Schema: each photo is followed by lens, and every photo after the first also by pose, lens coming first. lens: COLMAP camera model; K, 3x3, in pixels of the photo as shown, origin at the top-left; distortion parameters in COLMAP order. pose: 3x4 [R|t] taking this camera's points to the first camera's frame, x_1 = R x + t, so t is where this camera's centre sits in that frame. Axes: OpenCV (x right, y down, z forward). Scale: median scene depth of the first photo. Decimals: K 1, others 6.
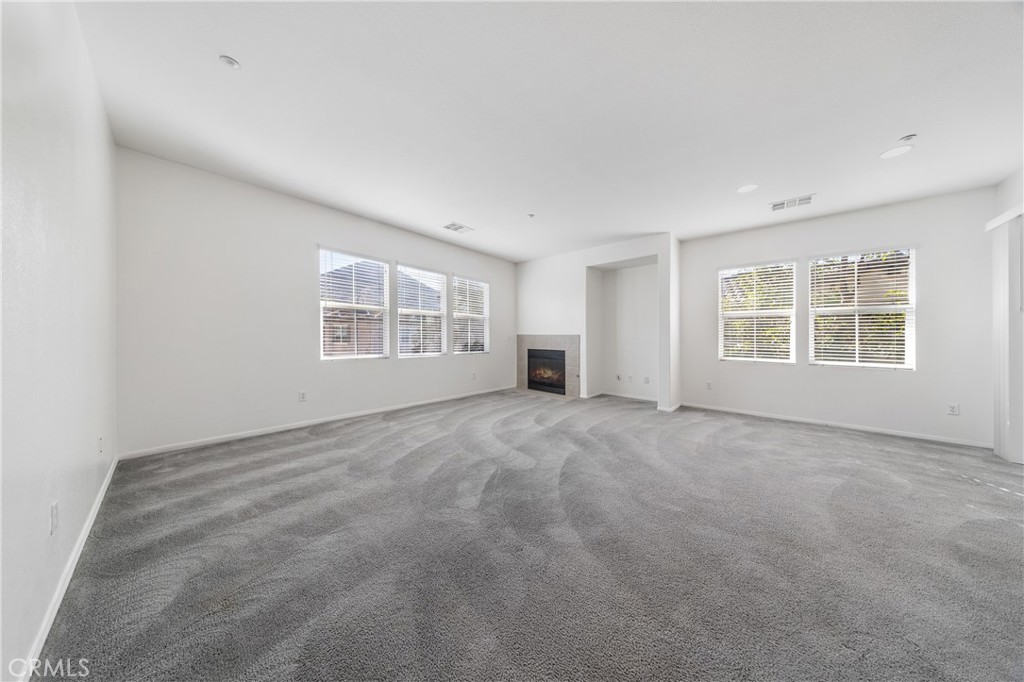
lens RADIAL K [[296.4, 0, 517.3], [0, 296.4, 336.2], [0, 0, 1]] dist [-0.002570, -0.000208]
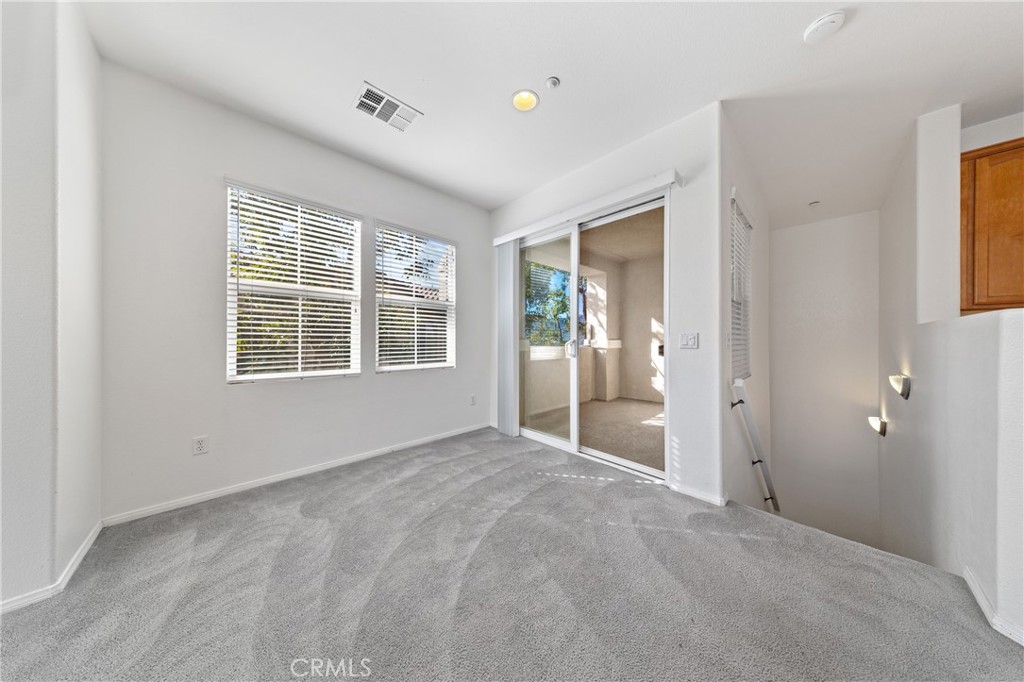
lens RADIAL K [[296.4, 0, 517.6], [0, 296.4, 337.2], [0, 0, 1]] dist [-0.002570, -0.000208]
pose [[0.080198, -0.004849, 0.996767, 0.250012], [-0.010225, 0.999932, 0.005687, 0.002795], [-0.996727, -0.010648, 0.080143, 0.490073]]
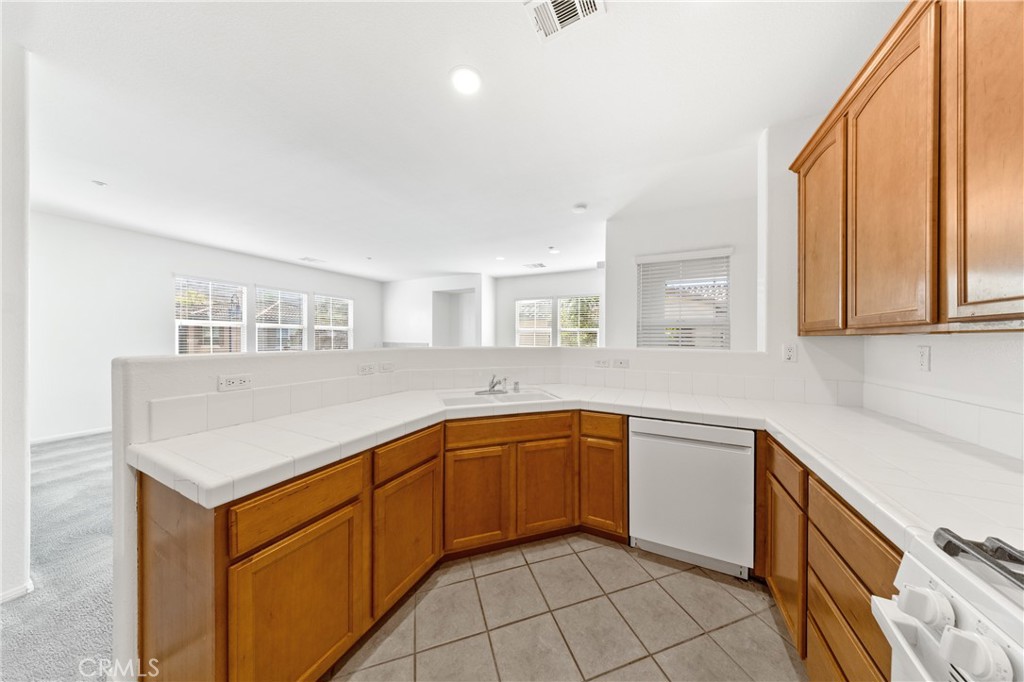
lens RADIAL K [[296.4, 0, 512.7], [0, 296.4, 341.8], [0, 0, 1]] dist [-0.002570, -0.000208]
pose [[0.968284, 0.002704, 0.249836, 0.277305], [-0.006447, 0.999879, 0.014166, -0.037956], [-0.249767, -0.015327, 0.968185, -0.389551]]
